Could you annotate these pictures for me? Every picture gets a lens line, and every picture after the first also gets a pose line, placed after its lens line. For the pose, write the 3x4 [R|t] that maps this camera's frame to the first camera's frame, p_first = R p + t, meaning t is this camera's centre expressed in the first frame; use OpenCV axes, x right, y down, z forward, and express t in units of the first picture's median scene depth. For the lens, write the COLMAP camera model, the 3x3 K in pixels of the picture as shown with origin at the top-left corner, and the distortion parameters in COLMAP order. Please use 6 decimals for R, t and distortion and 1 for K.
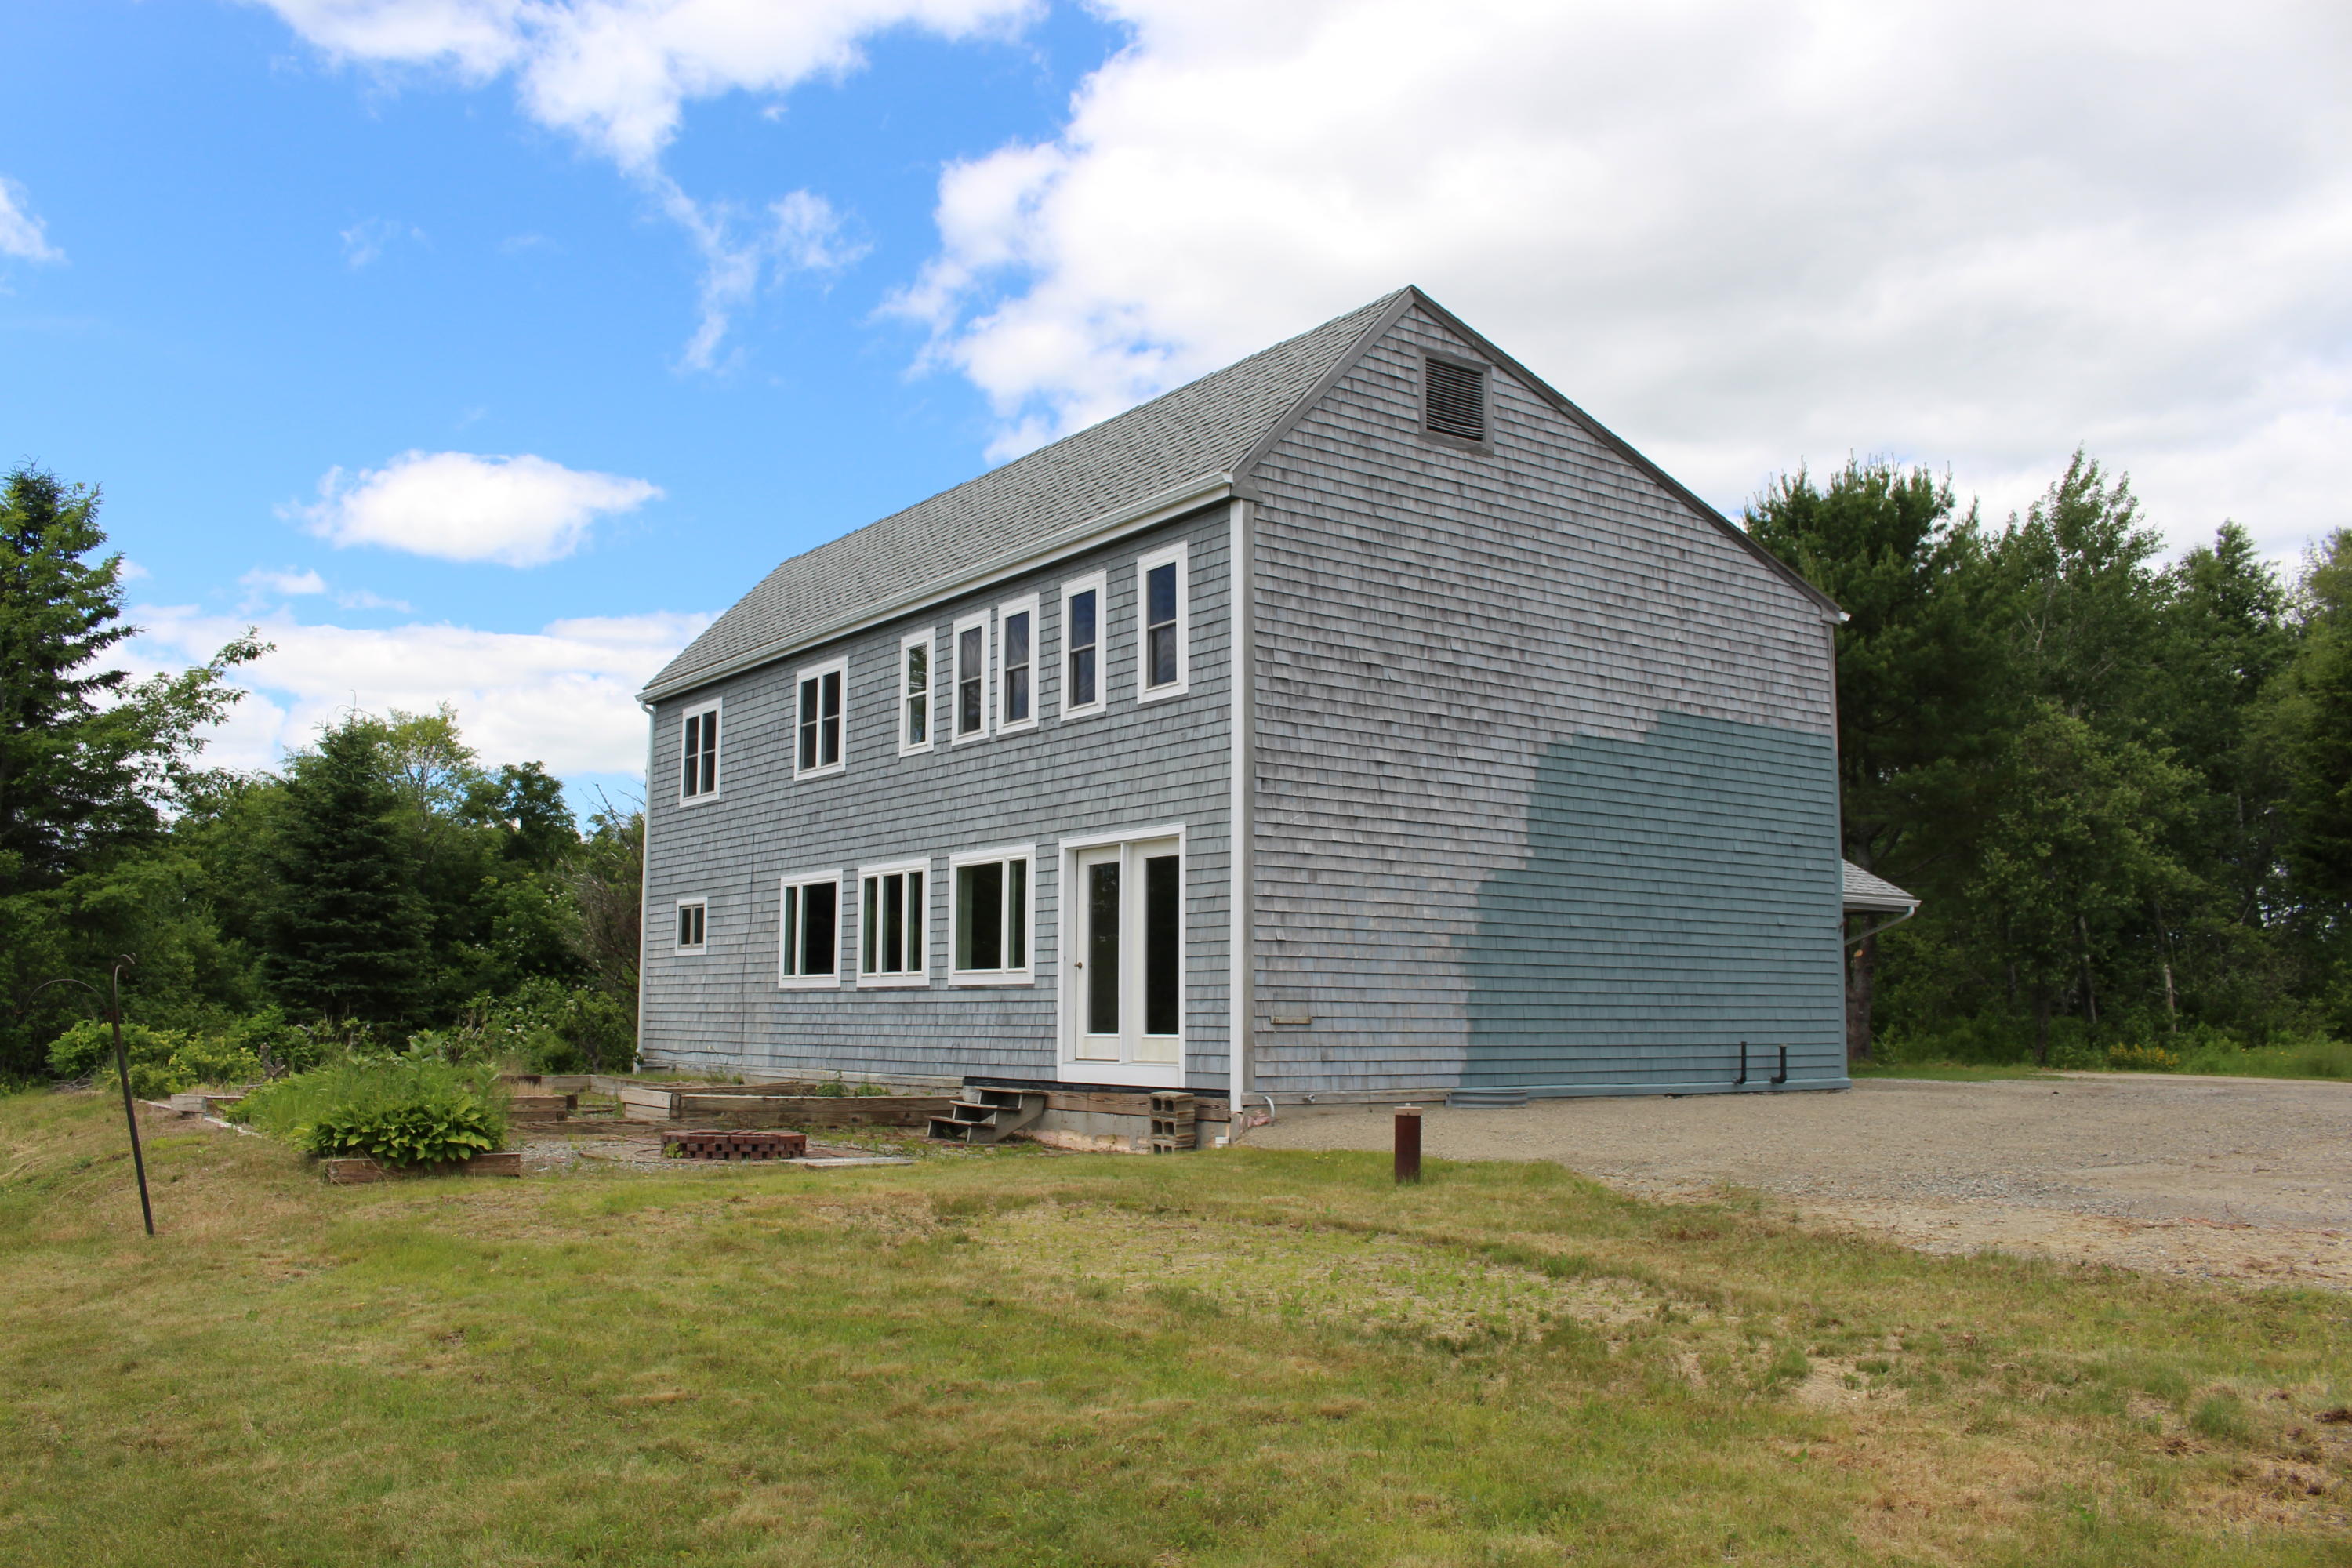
lens RADIAL K [[1907.1, 0, 1172.2], [0, 1907.1, 746.8], [0, 0, 1]] dist [-0.159752, 0.153644]
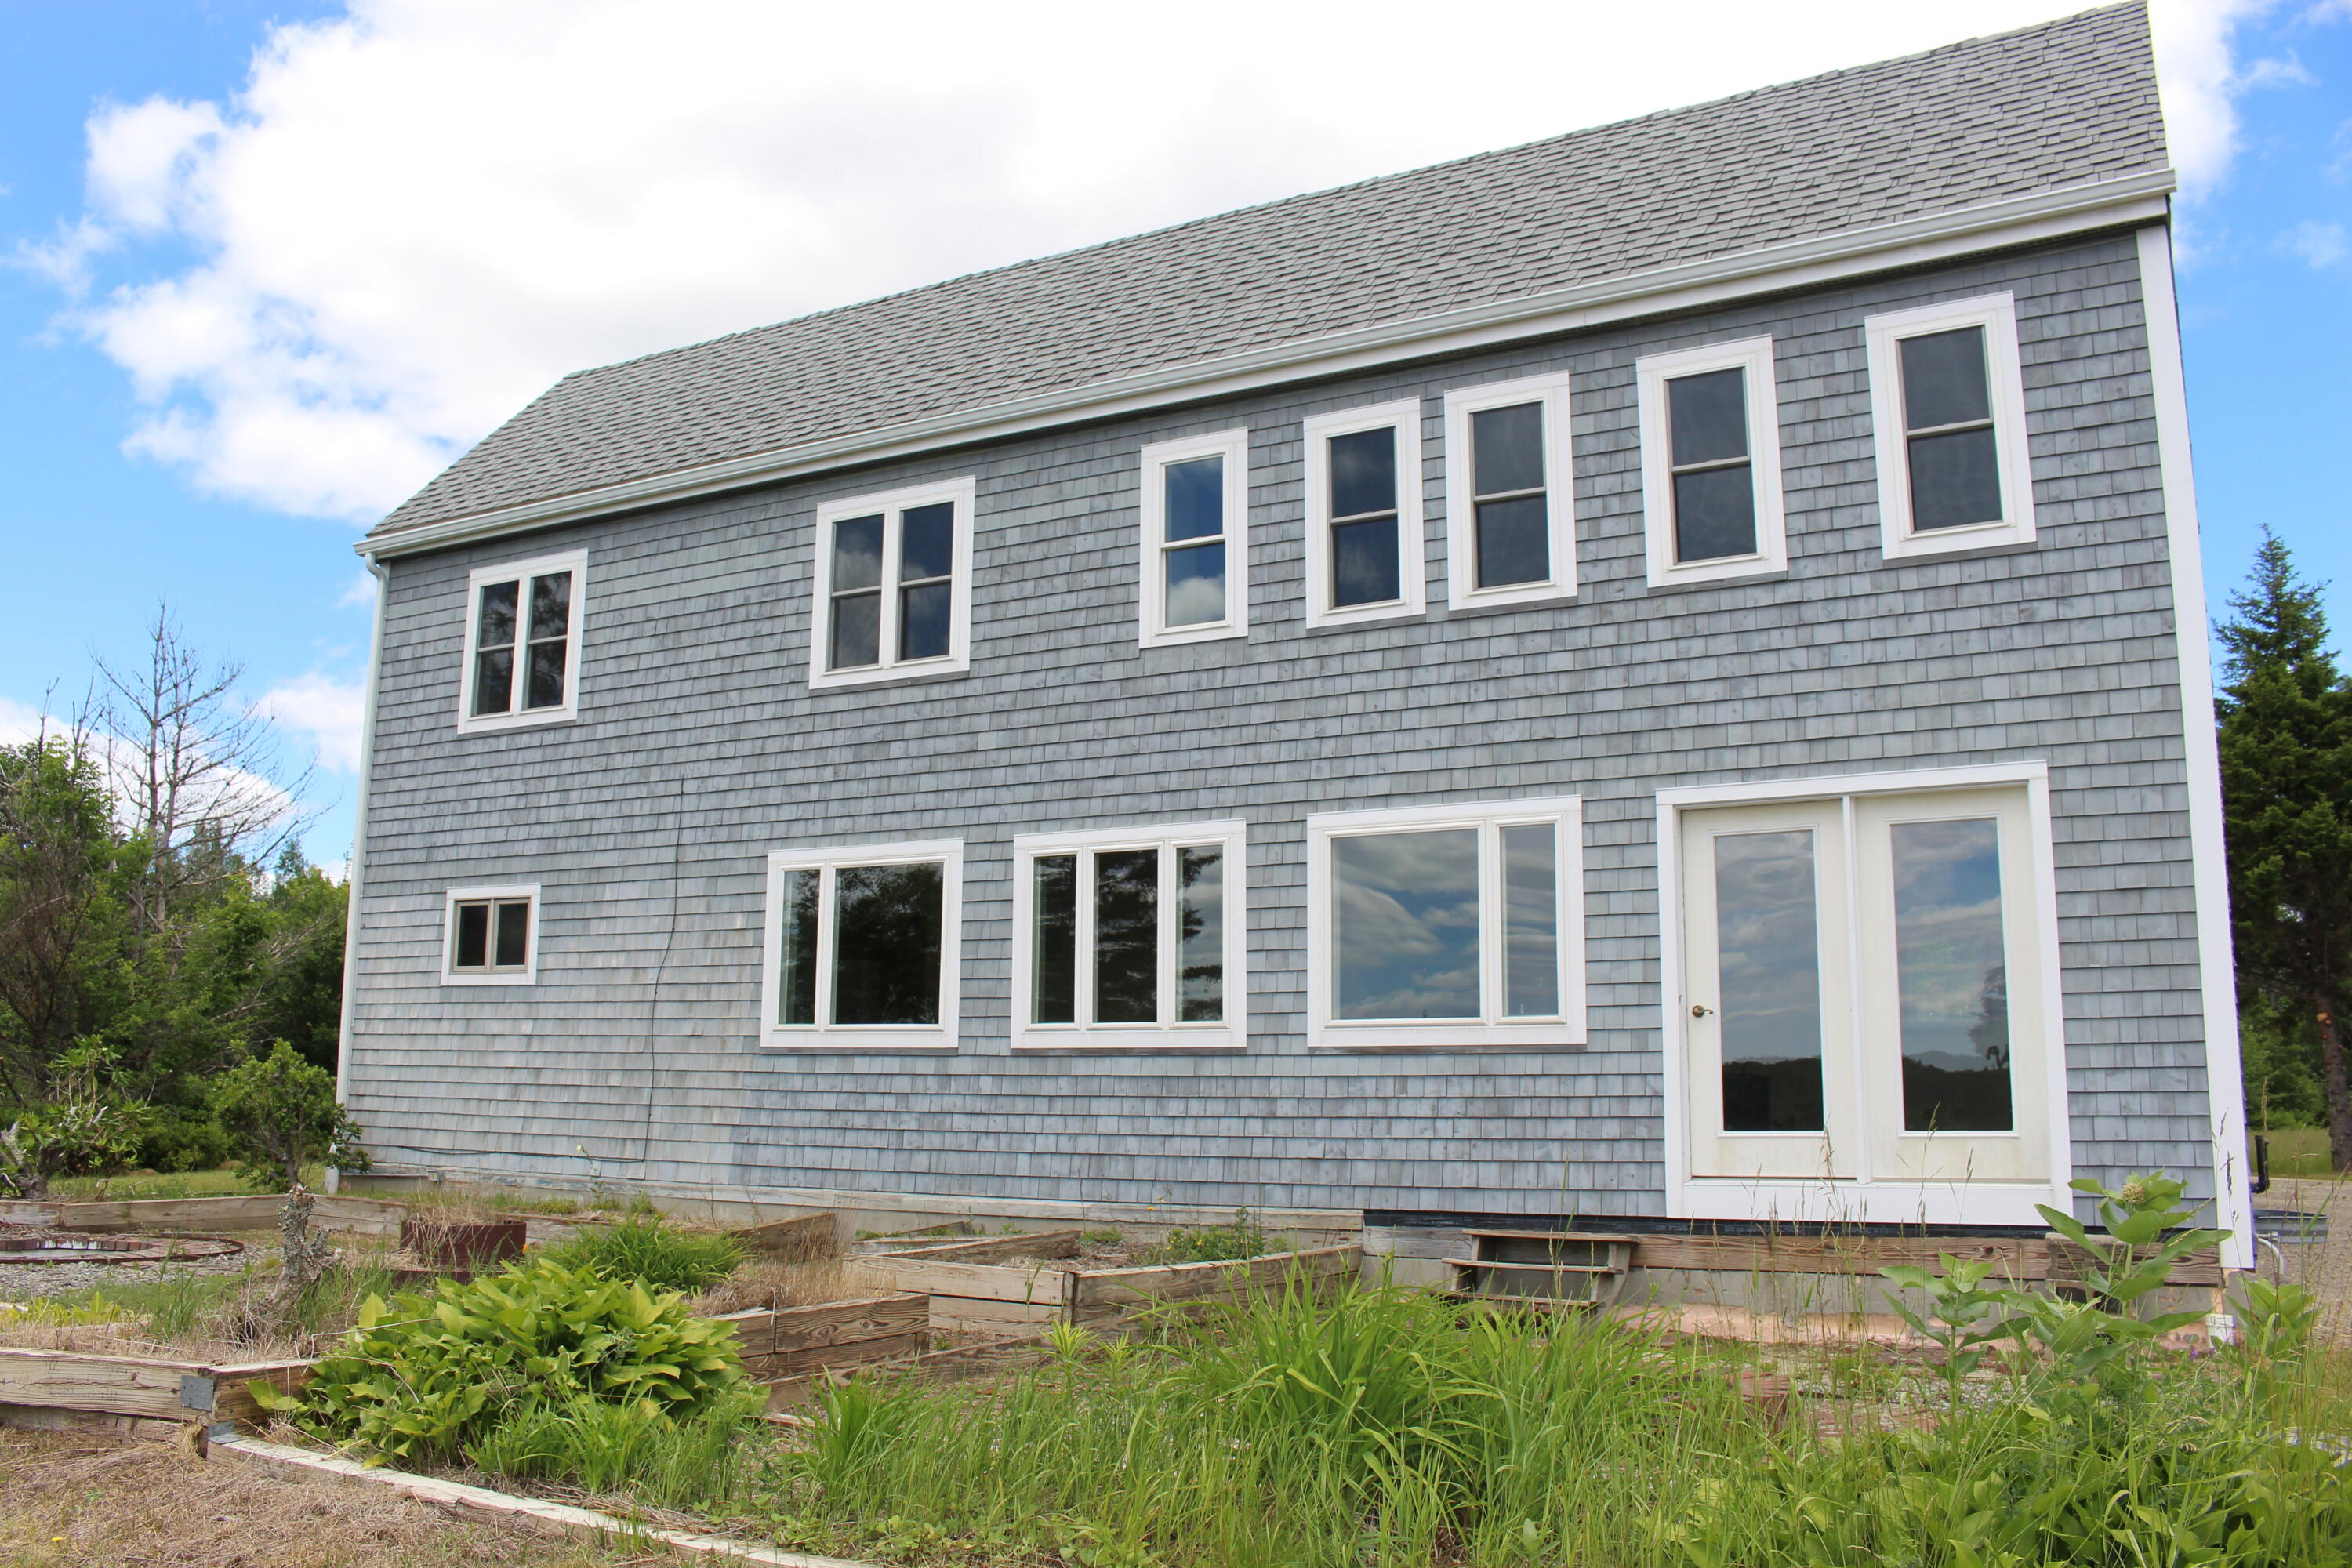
lens RADIAL K [[1907.1, 0, 1172.2], [0, 1907.1, 746.8], [0, 0, 1]] dist [-0.159752, 0.153644]
pose [[0.912012, 0.086437, 0.400952, -0.398762], [-0.068853, 0.995934, -0.058087, 0.074936], [-0.404342, 0.025369, 0.914256, 0.515444]]
